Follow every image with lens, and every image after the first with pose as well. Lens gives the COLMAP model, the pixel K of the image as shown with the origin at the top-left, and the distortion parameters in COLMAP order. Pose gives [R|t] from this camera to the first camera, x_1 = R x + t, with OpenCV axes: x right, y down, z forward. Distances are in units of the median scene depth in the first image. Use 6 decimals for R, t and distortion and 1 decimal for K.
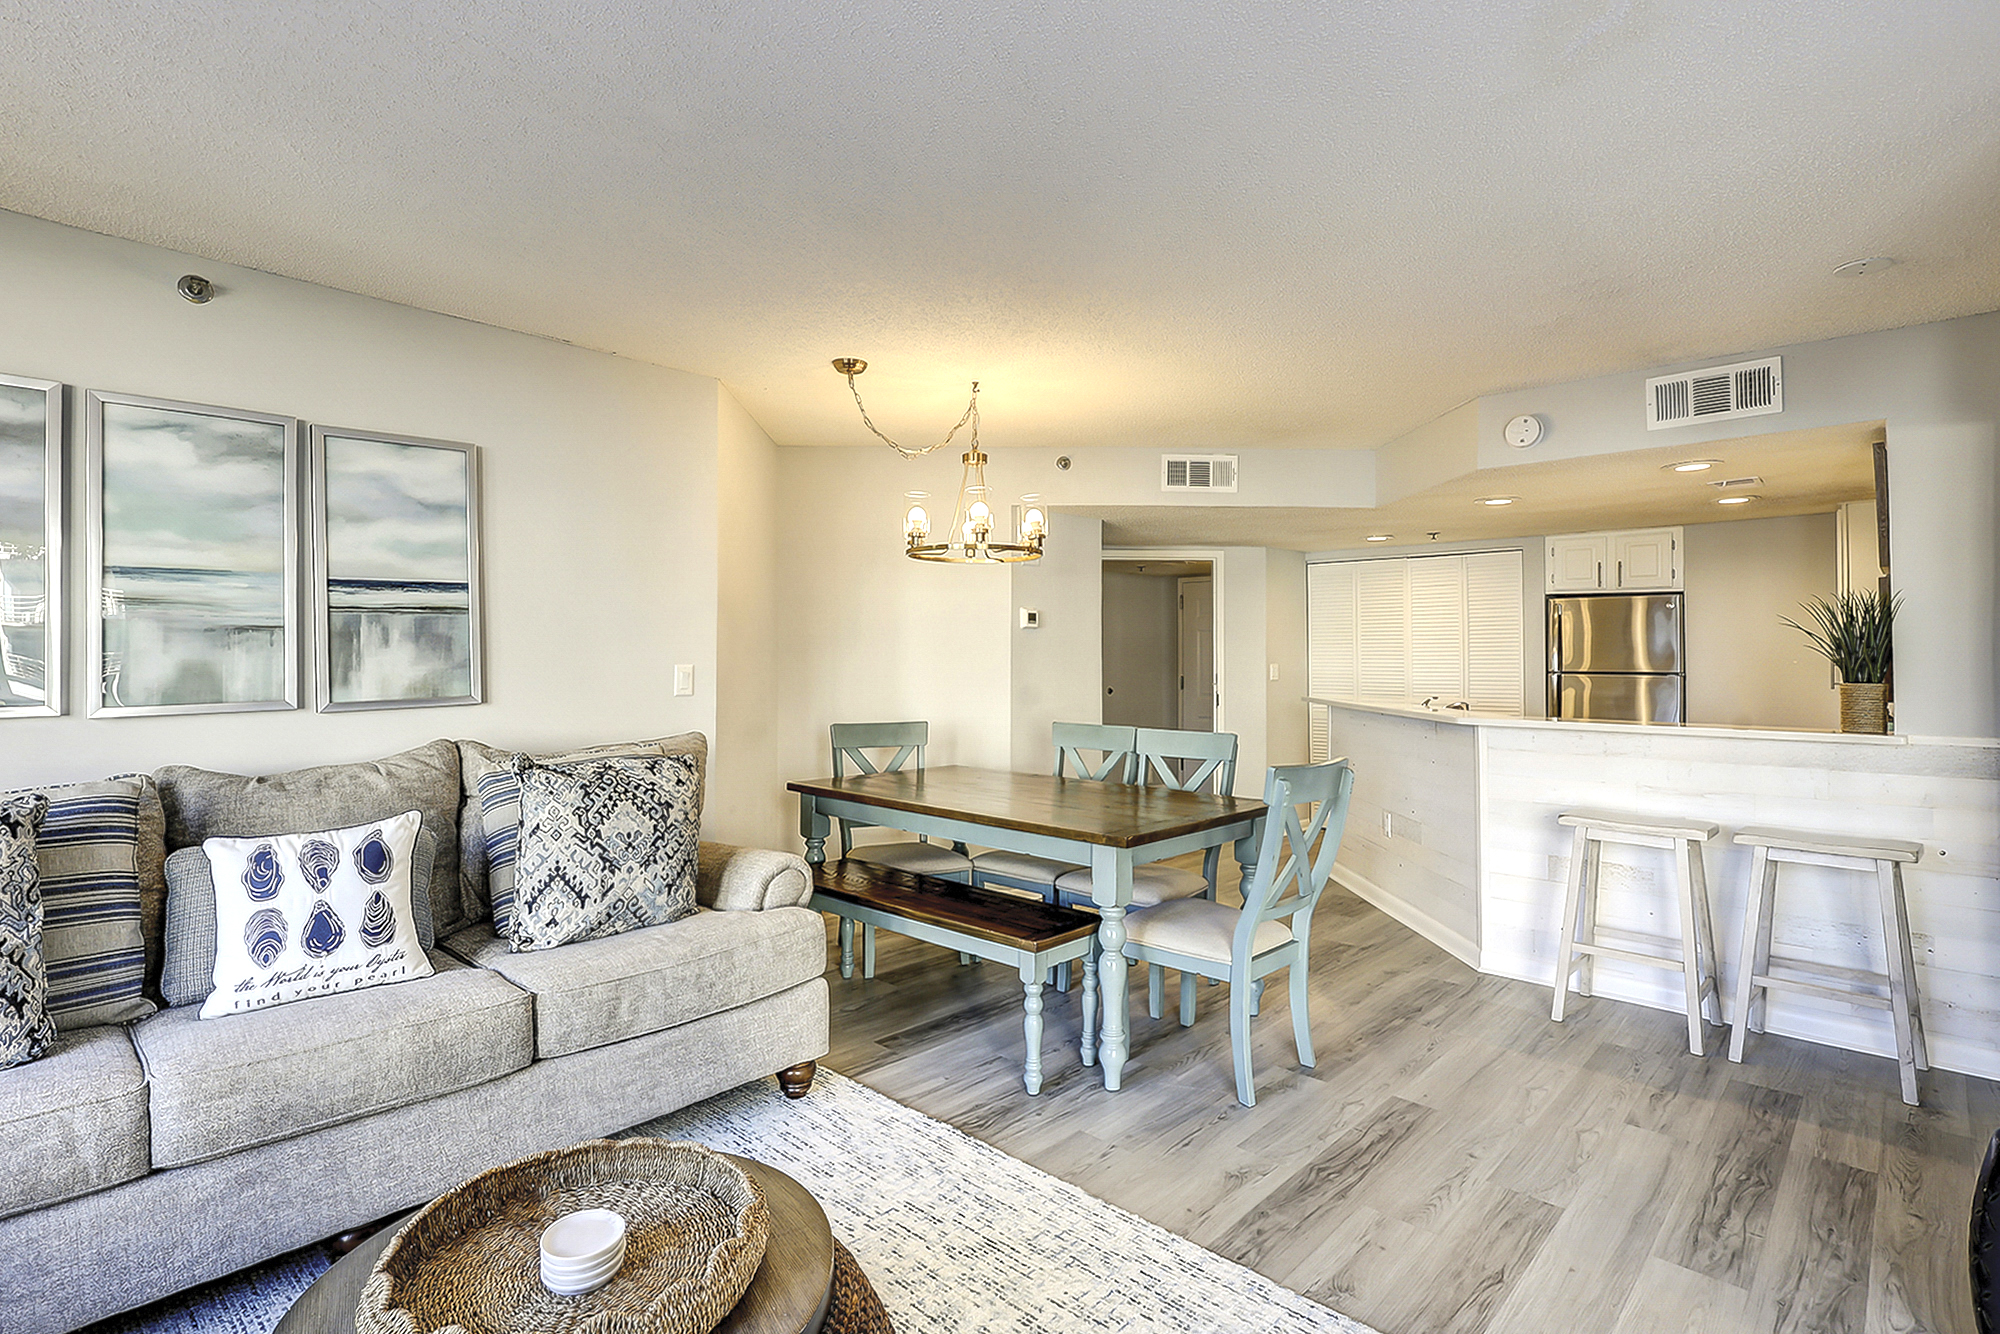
lens RADIAL K [[944.4, 0, 996.2], [0, 944.4, 647.3], [0, 0, 1]] dist [-0.015886, 0.000373]
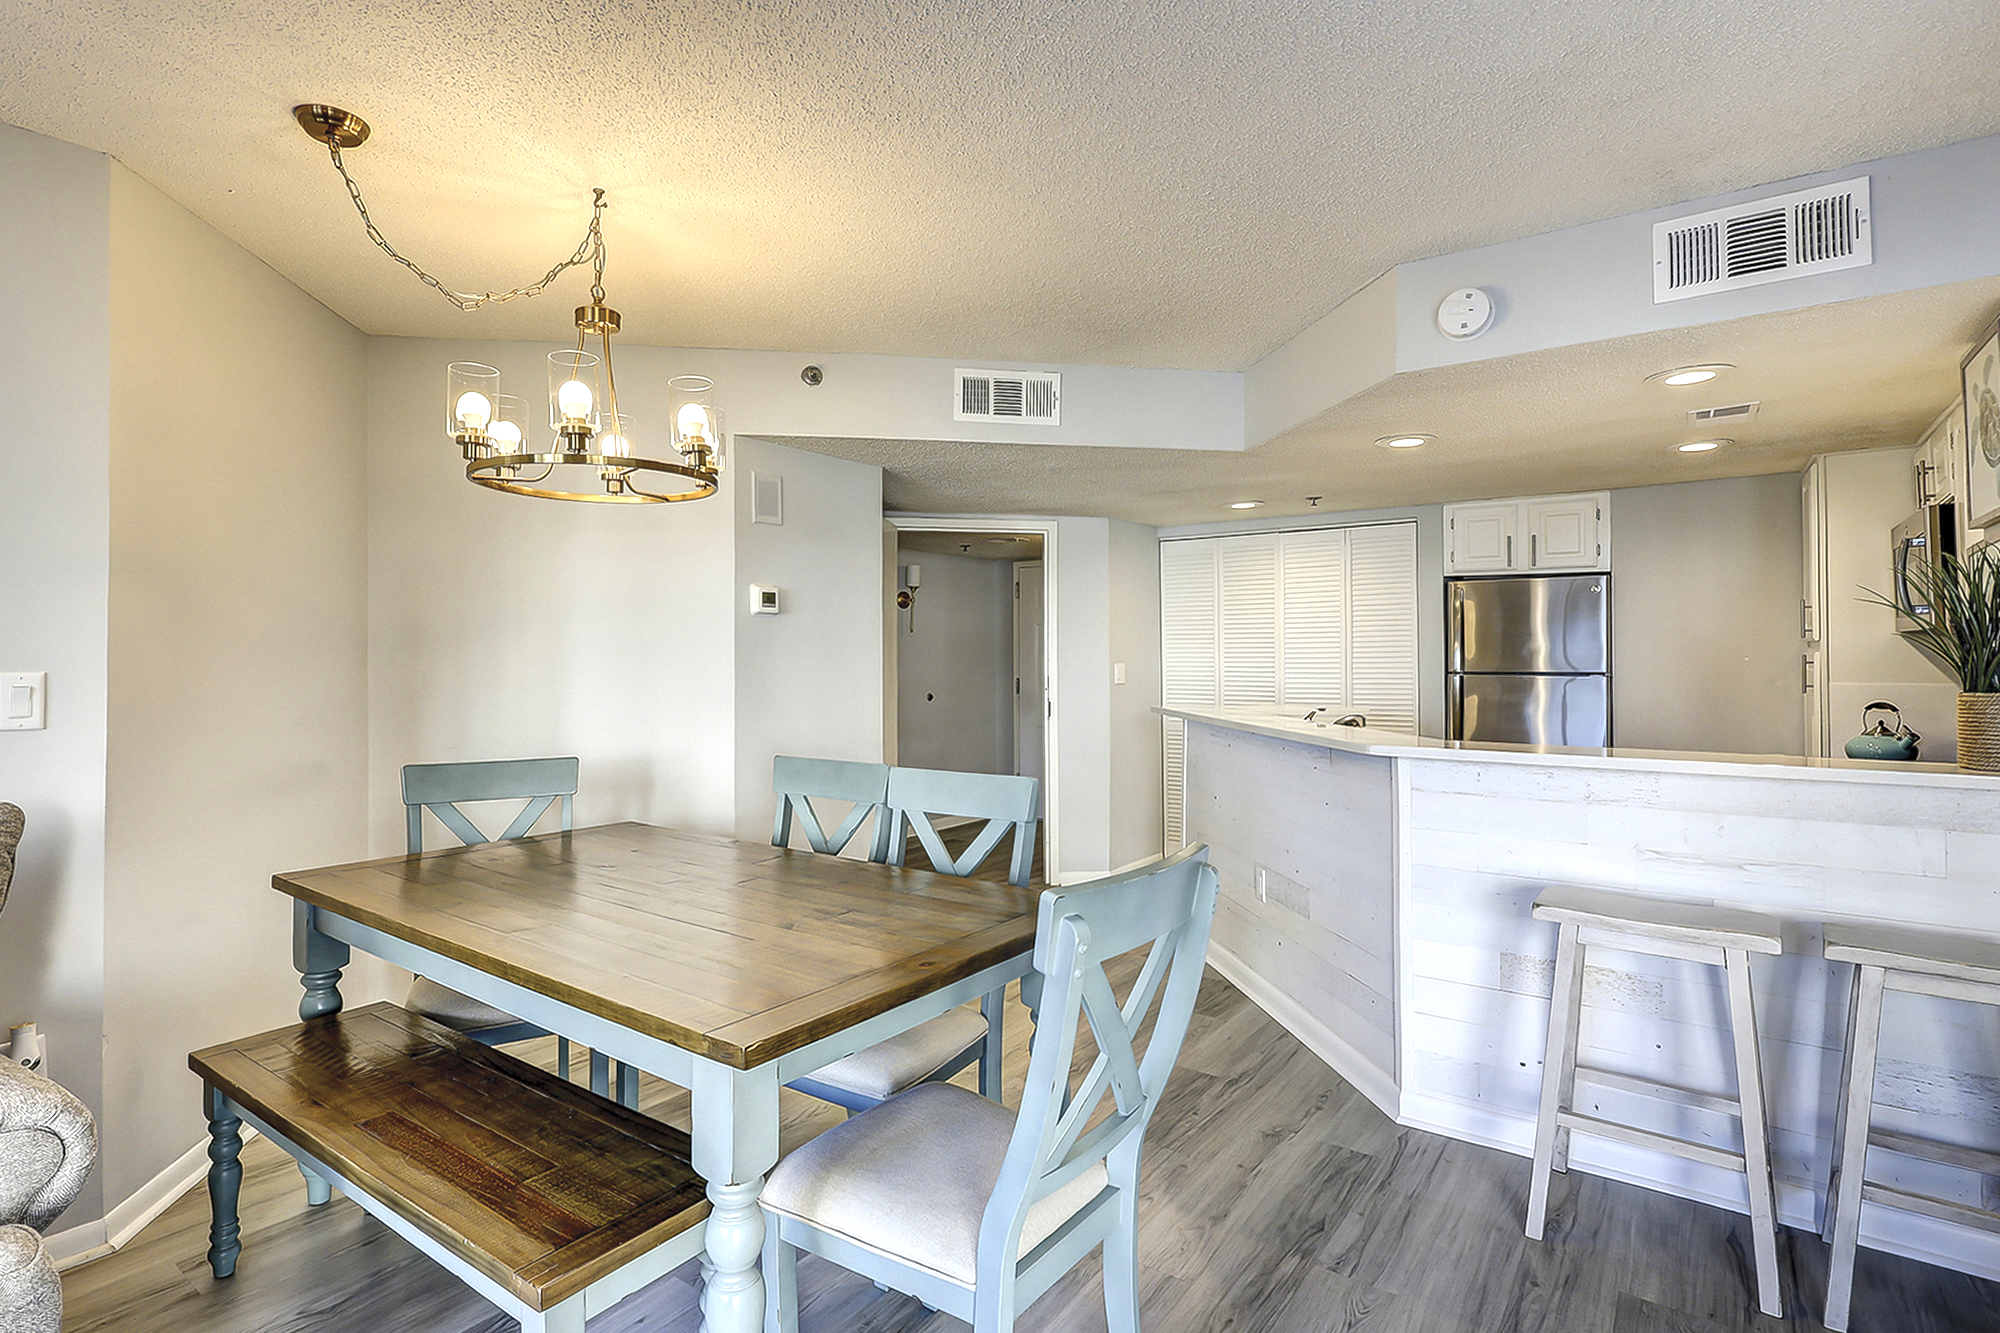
lens RADIAL K [[987.7, 0, 982.9], [0, 987.7, 653.0], [0, 0, 1]] dist [-0.004306, -0.000478]
pose [[0.991250, -0.003162, 0.131959, 0.131831], [0.002182, 0.999969, 0.007574, 0.004054], [-0.131979, -0.007220, 0.991226, 0.351818]]
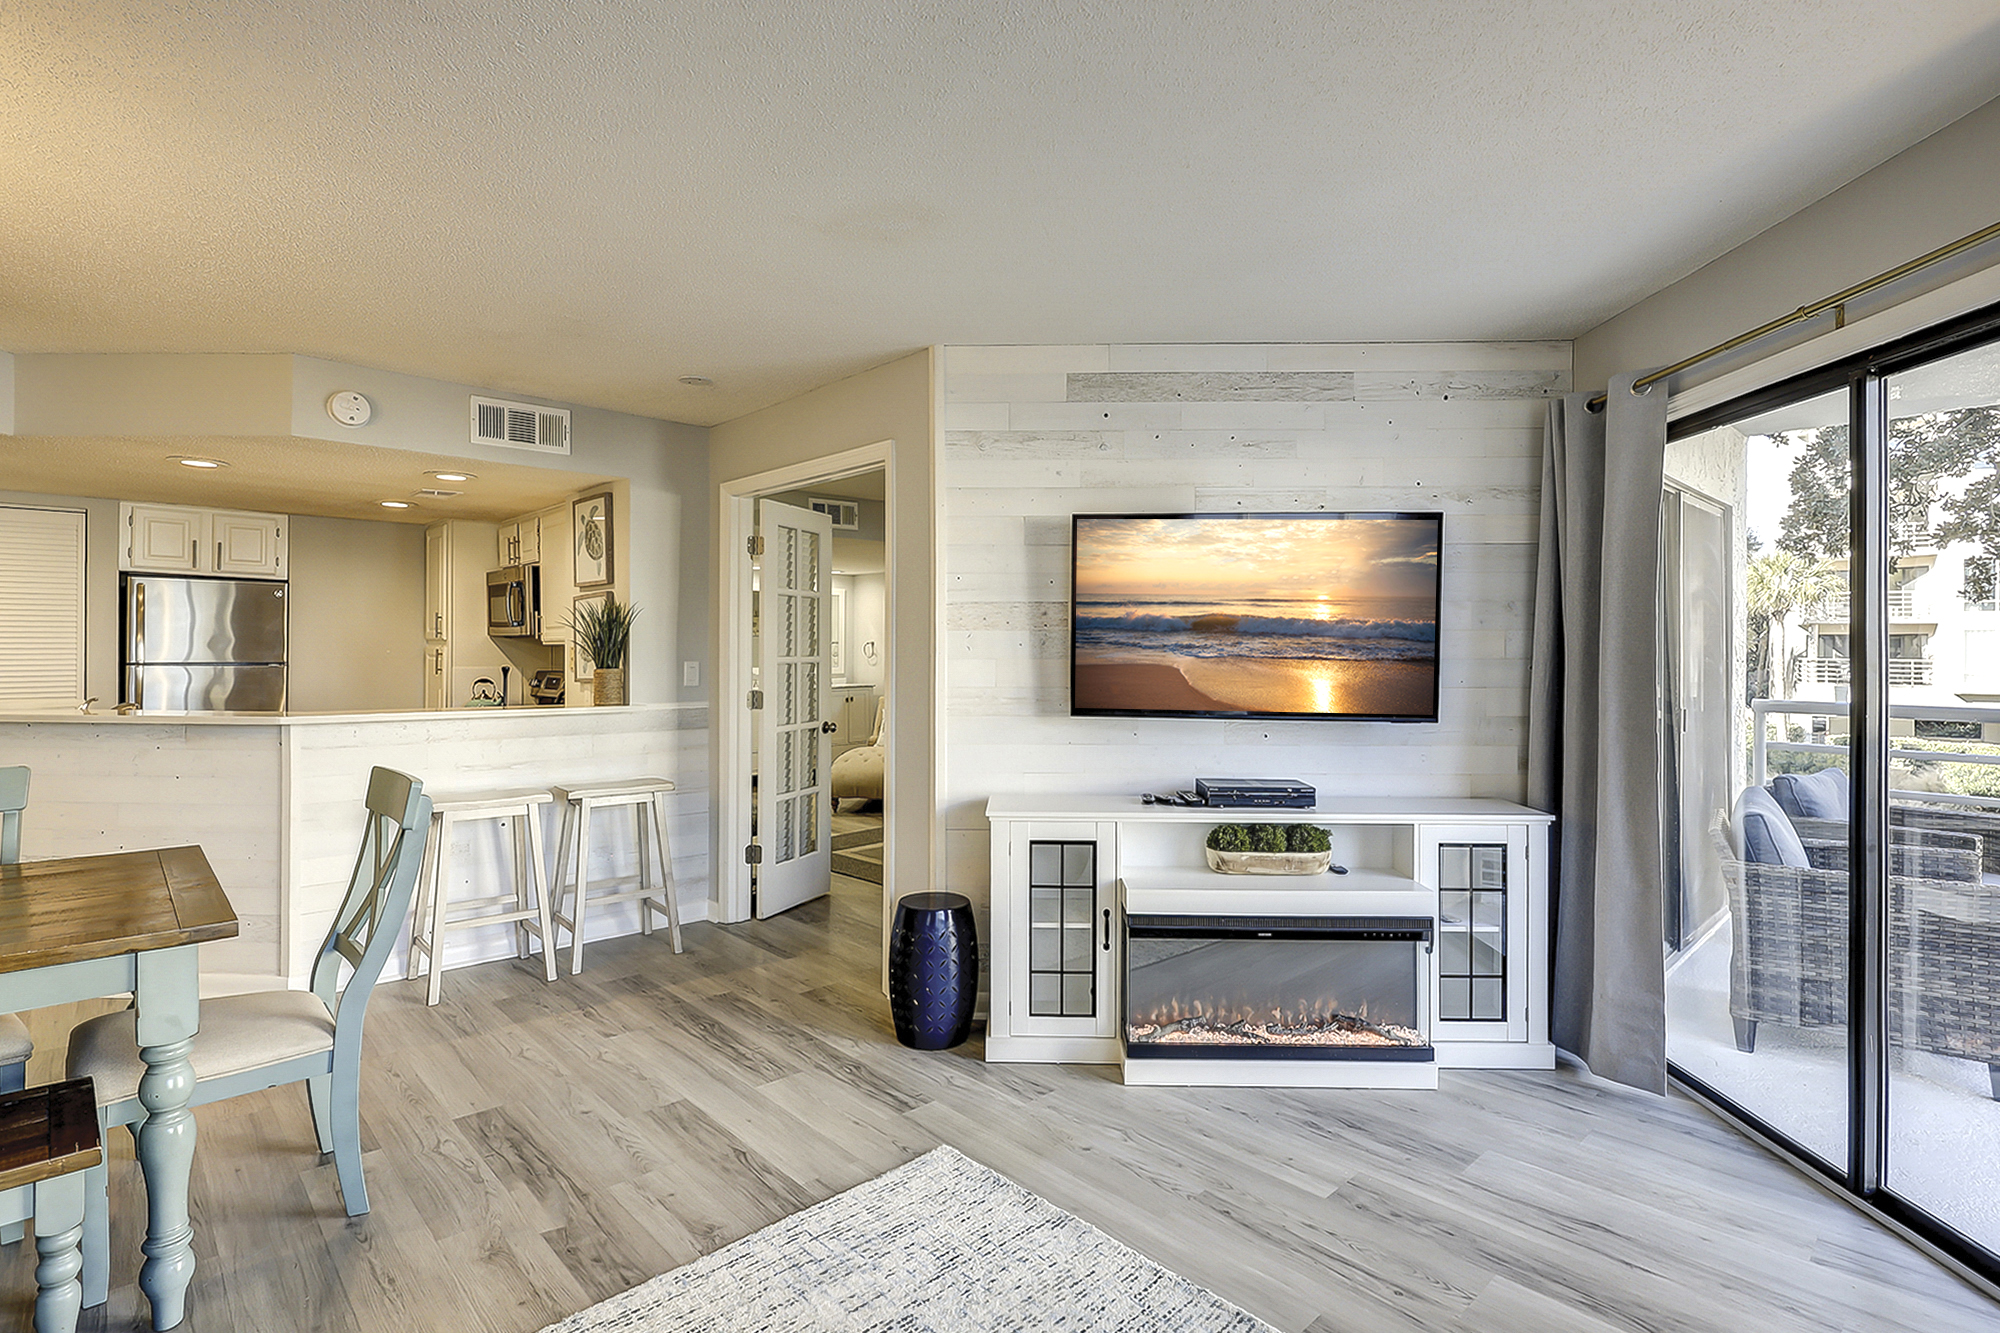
lens RADIAL K [[944.4, 0, 996.2], [0, 944.4, 646.8], [0, 0, 1]] dist [-0.015886, 0.000373]
pose [[0.056609, 0.003958, 0.998389, -0.336231], [-0.018420, 0.999826, -0.002919, 0.000072], [-0.998226, -0.018225, 0.056672, 0.292301]]
